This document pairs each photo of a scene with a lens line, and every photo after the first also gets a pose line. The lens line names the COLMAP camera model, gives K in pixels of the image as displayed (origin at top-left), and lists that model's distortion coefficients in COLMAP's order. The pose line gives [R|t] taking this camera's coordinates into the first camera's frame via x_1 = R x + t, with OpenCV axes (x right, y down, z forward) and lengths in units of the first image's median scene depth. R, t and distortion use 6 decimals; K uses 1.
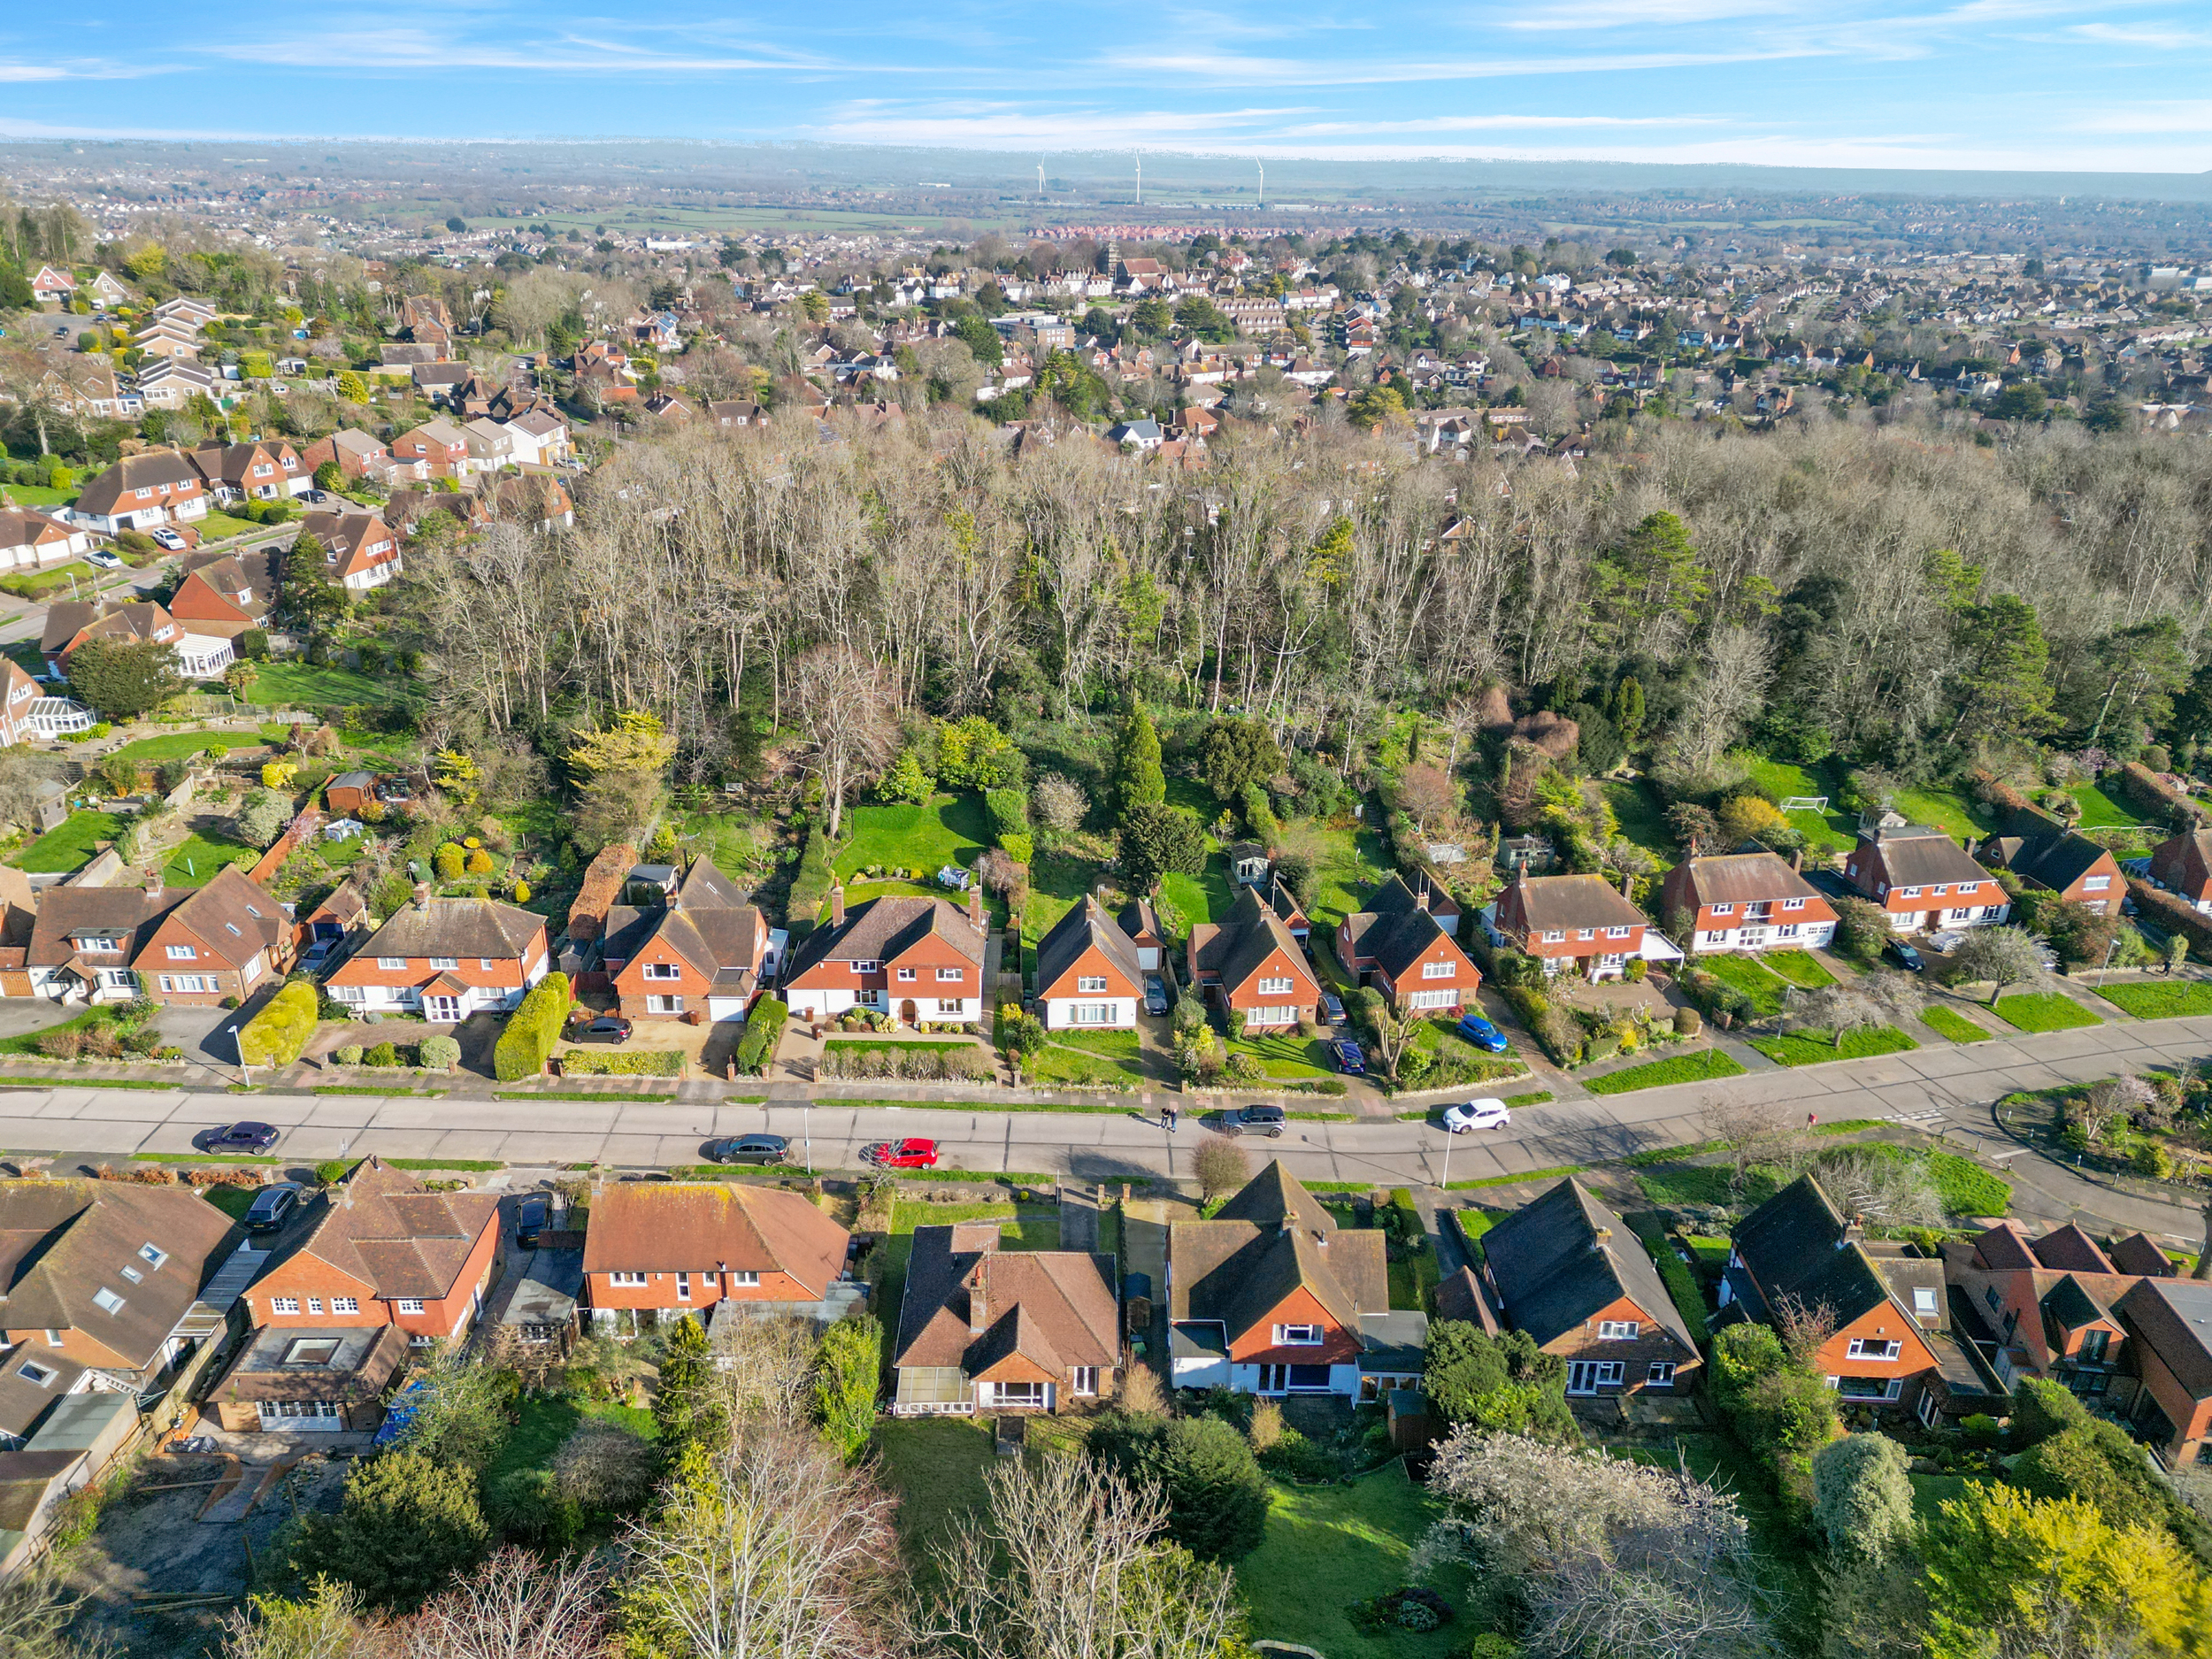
lens RADIAL K [[1534.9, 0, 1097.1], [0, 1534.9, 824.5], [0, 0, 1]] dist [0.116222, -0.130036]
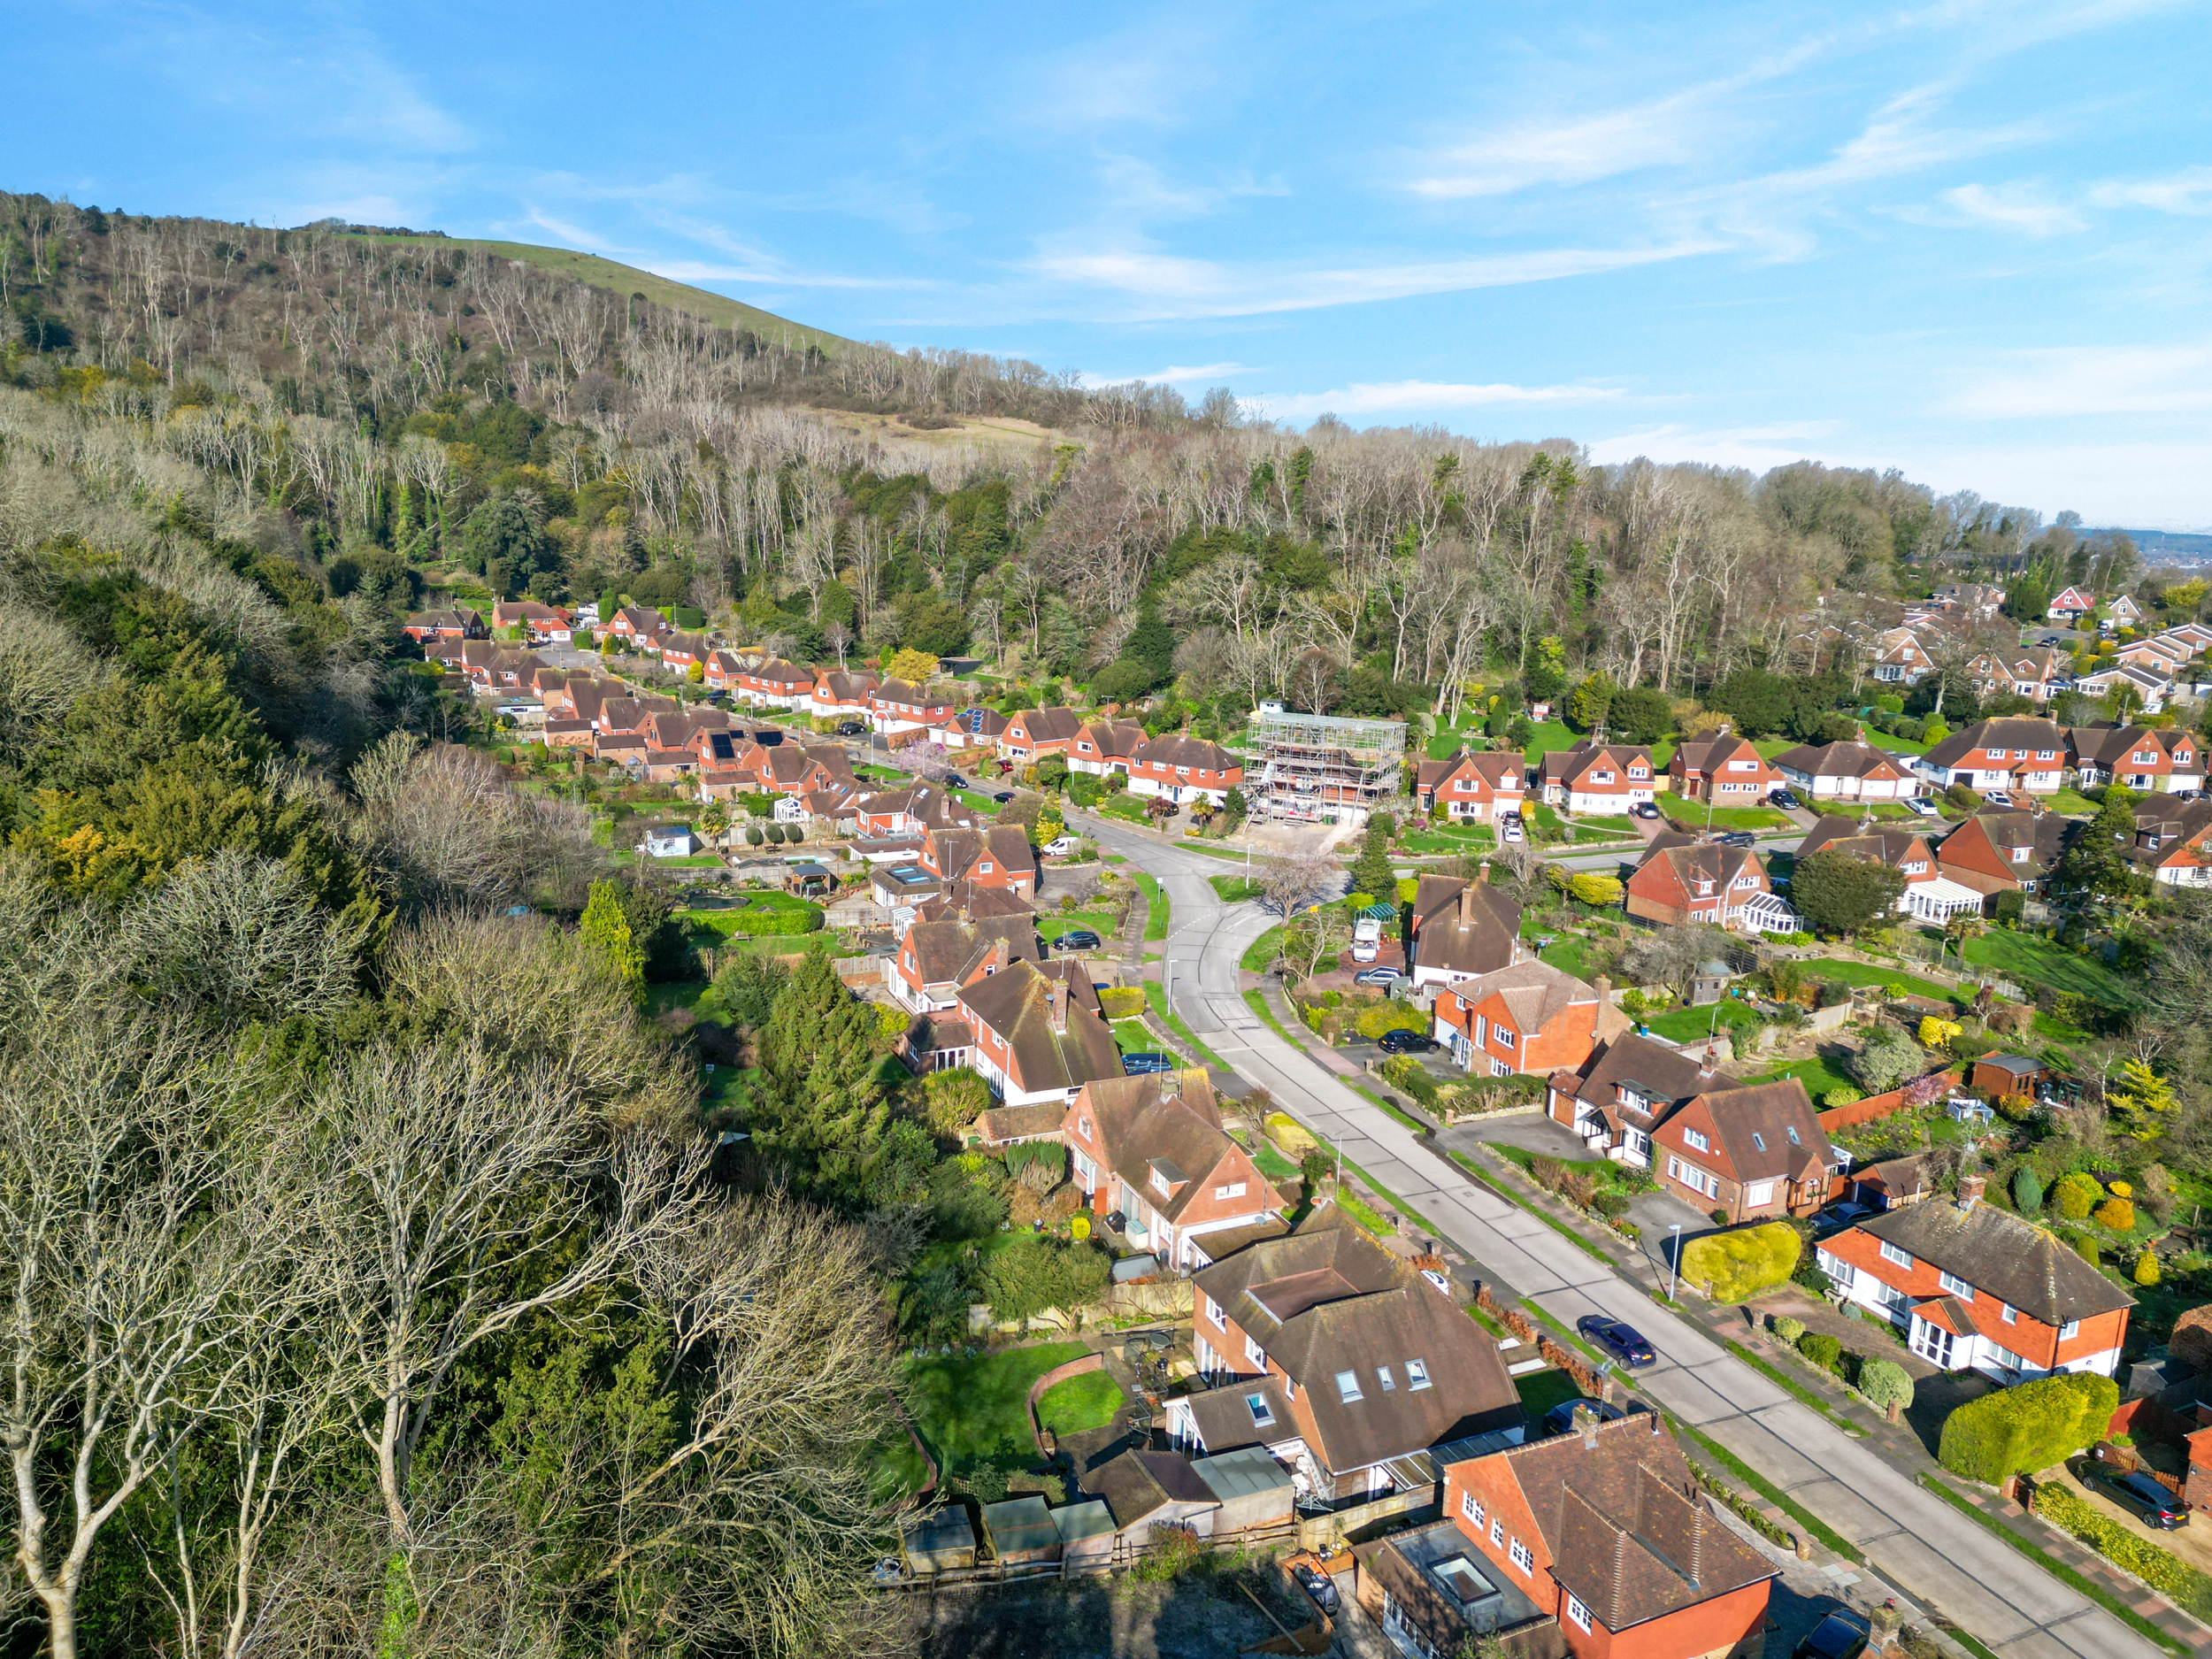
lens RADIAL K [[1538.4, 0, 1108.3], [0, 1538.4, 838.2], [0, 0, 1]] dist [0.085032, -0.075791]
pose [[0.411653, 0.194529, -0.890337, 0.034769], [-0.384153, 0.922956, 0.024040, 0.028978], [0.826419, 0.332130, 0.454666, 0.254099]]
